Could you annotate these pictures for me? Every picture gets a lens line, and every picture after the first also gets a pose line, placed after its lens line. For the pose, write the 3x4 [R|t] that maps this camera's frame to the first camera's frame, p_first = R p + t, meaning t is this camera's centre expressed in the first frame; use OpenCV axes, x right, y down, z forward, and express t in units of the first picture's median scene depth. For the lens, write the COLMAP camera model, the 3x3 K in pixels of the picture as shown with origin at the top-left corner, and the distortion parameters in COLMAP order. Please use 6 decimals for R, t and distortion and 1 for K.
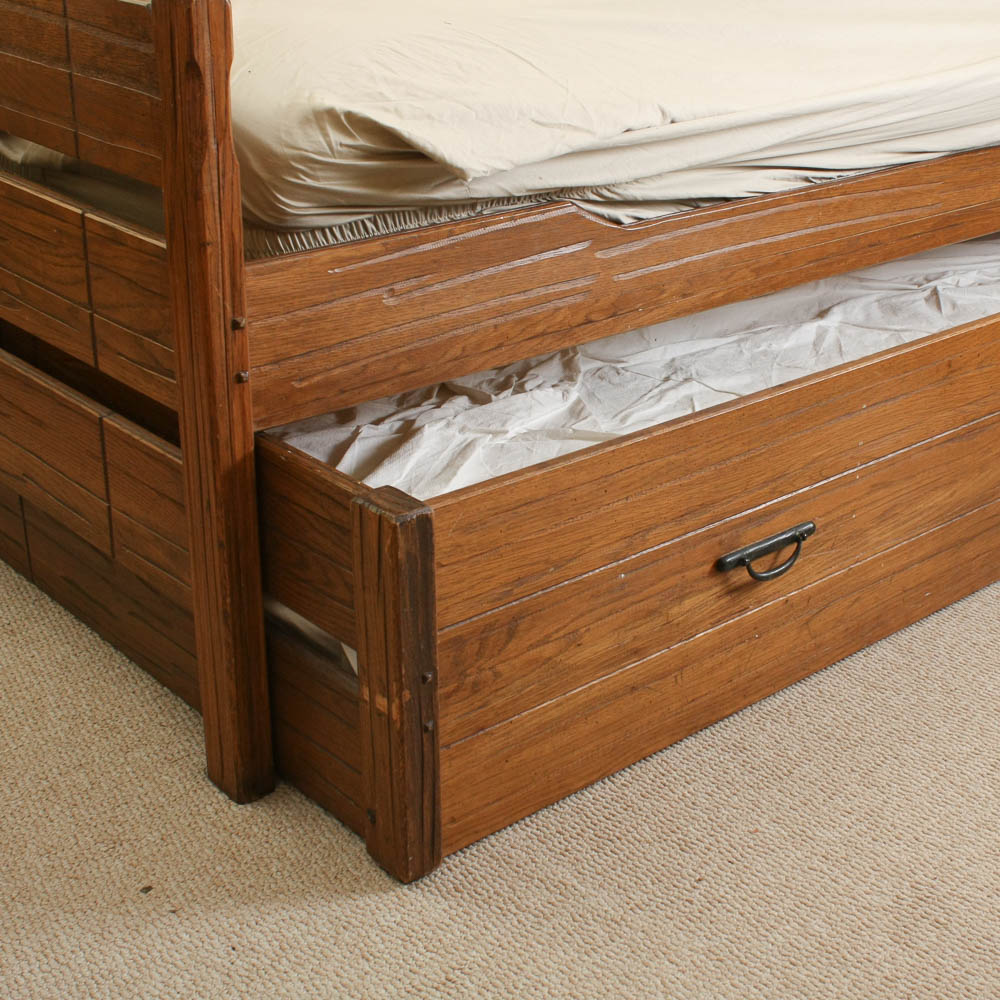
lens RADIAL K [[1737.7, 0, 501.0], [0, 1737.7, 497.8], [0, 0, 1]] dist [-0.123962, 0.000000]
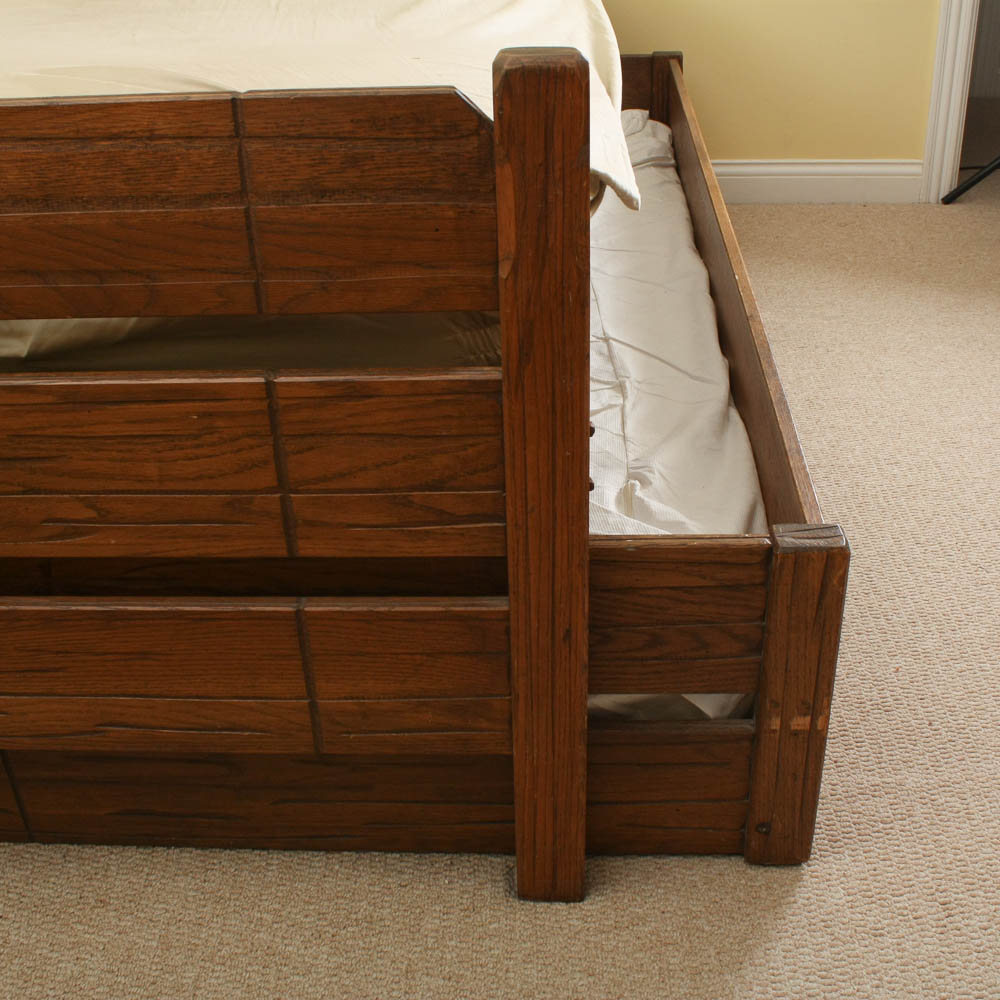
lens RADIAL K [[1344.7, 0, 504.7], [0, 1344.7, 496.0], [0, 0, 1]] dist [-0.160046, 0.000000]
pose [[0.672579, -0.392692, 0.627240, -0.576695], [0.326532, 0.918100, 0.224654, -0.219824], [-0.664089, 0.053716, 0.745721, 0.479025]]
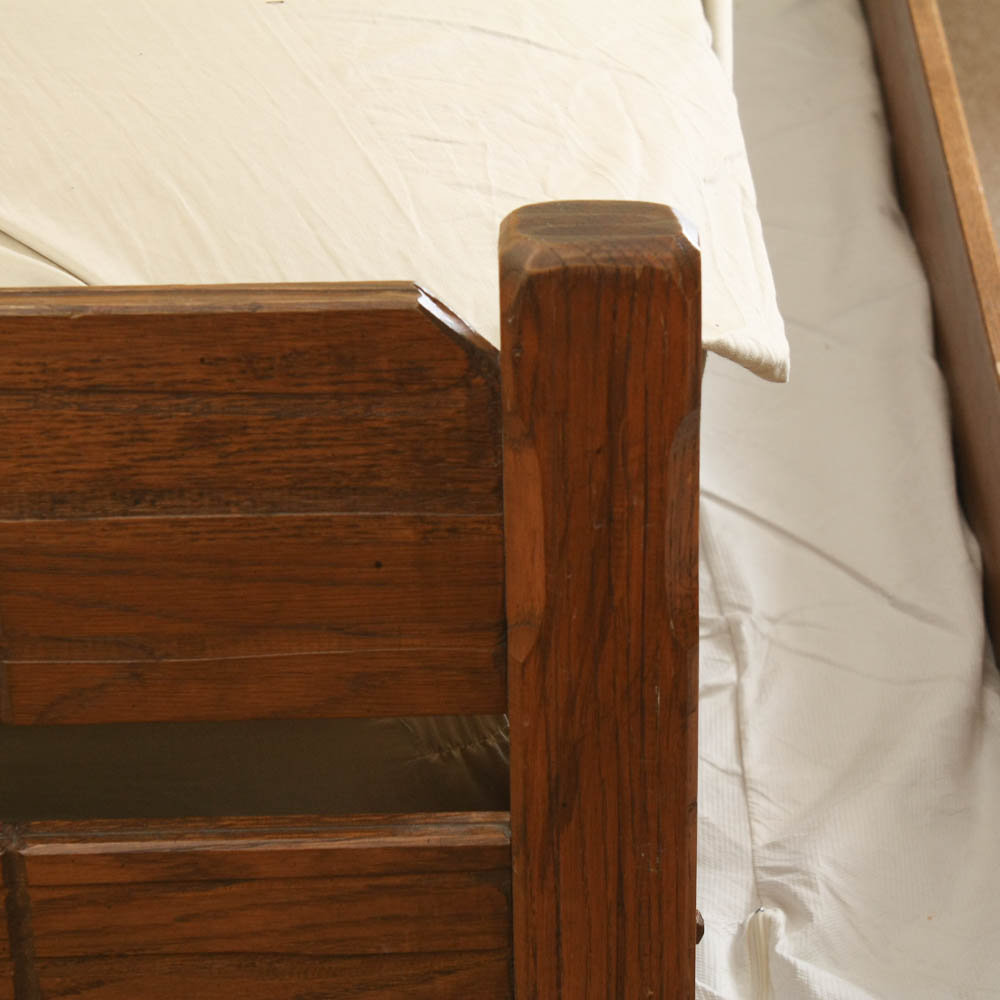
lens RADIAL K [[3801.1, 0, 503.5], [0, 3801.1, 502.1], [0, 0, 1]] dist [0.102740, 0.000000]
pose [[0.638805, -0.409618, 0.651261, -0.676354], [0.329154, 0.910613, 0.249882, -0.402802], [-0.695403, 0.054739, 0.716532, 0.344283]]
